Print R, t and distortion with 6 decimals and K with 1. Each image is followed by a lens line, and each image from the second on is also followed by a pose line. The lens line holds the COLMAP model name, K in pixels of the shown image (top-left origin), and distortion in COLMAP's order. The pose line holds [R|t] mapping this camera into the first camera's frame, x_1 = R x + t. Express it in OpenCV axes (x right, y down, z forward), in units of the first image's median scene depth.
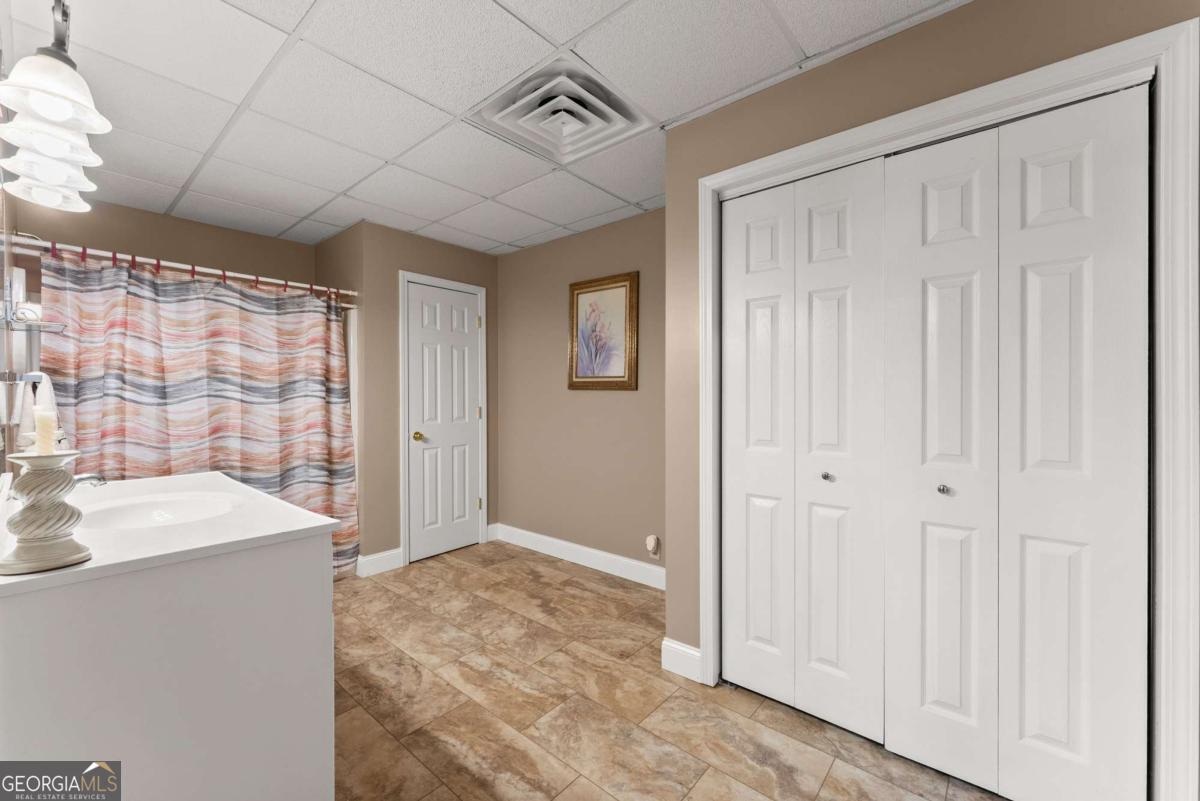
lens RADIAL K [[486.5, 0, 603.8], [0, 486.5, 396.0], [0, 0, 1]] dist [-0.001755, 0.000035]
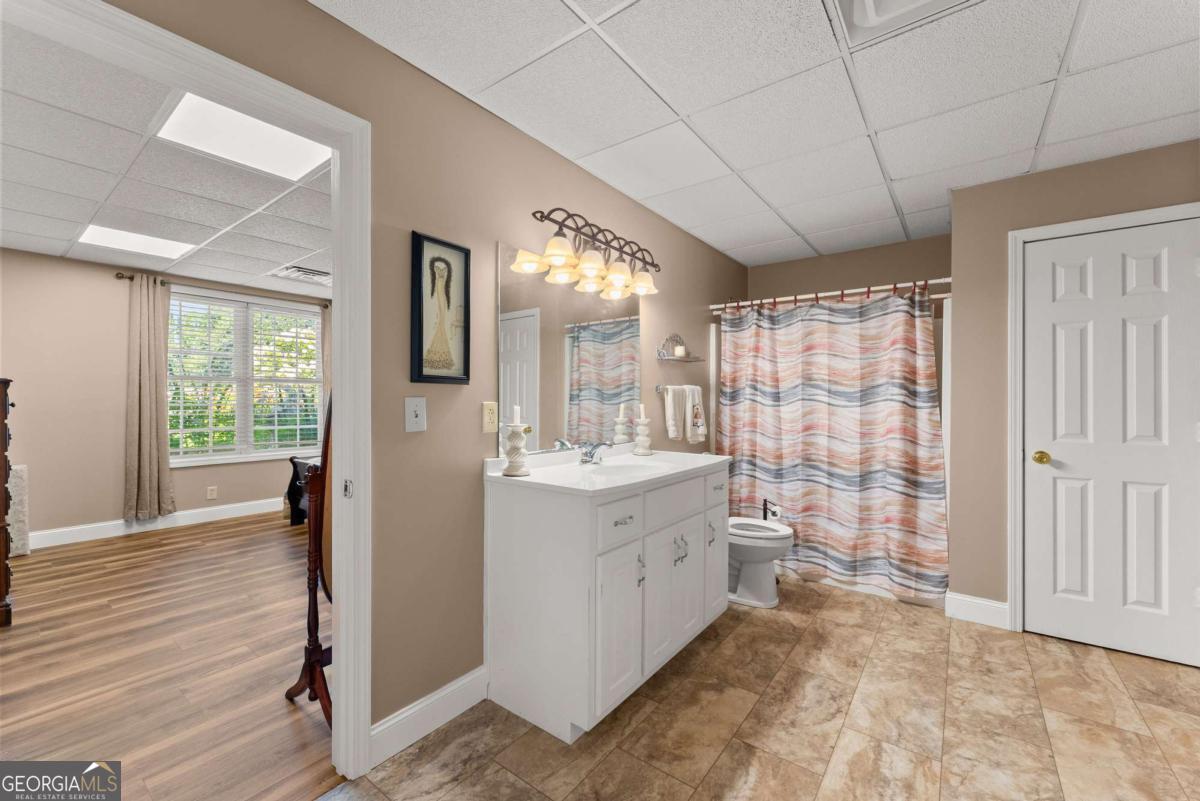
lens RADIAL K [[486.5, 0, 603.8], [0, 486.5, 396.0], [0, 0, 1]] dist [-0.001755, 0.000035]
pose [[0.049319, -0.006358, -0.998763, 0.350638], [-0.002811, 0.999975, -0.006504, 0.000215], [0.998779, 0.003128, 0.049300, 0.404525]]
